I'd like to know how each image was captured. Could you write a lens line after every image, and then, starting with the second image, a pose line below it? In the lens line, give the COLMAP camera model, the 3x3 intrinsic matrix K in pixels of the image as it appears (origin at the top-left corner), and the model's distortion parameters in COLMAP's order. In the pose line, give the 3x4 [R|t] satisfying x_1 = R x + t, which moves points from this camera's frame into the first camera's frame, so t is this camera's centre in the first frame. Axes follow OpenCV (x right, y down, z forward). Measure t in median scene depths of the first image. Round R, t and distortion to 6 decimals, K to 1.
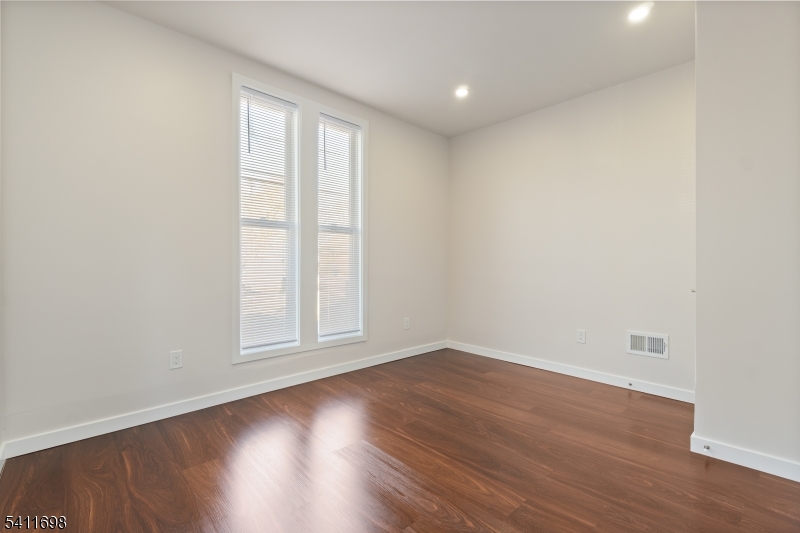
lens RADIAL K [[359.8, 0, 397.0], [0, 359.8, 265.5], [0, 0, 1]] dist [0.000152, 0.000135]
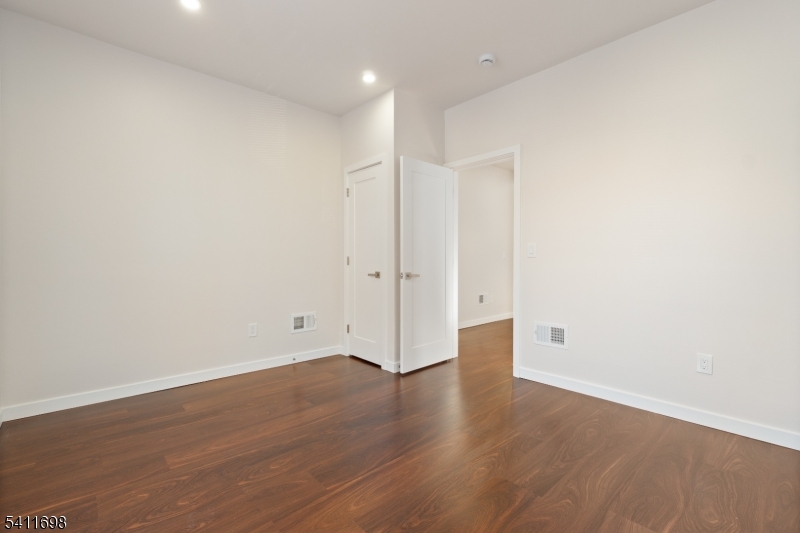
lens RADIAL K [[359.8, 0, 397.0], [0, 359.8, 265.5], [0, 0, 1]] dist [0.000152, 0.000135]
pose [[-0.002709, -0.014001, 0.999898, -0.548346], [0.001841, 0.999900, 0.014006, 0.004962], [-0.999995, 0.001879, -0.002683, 0.680520]]
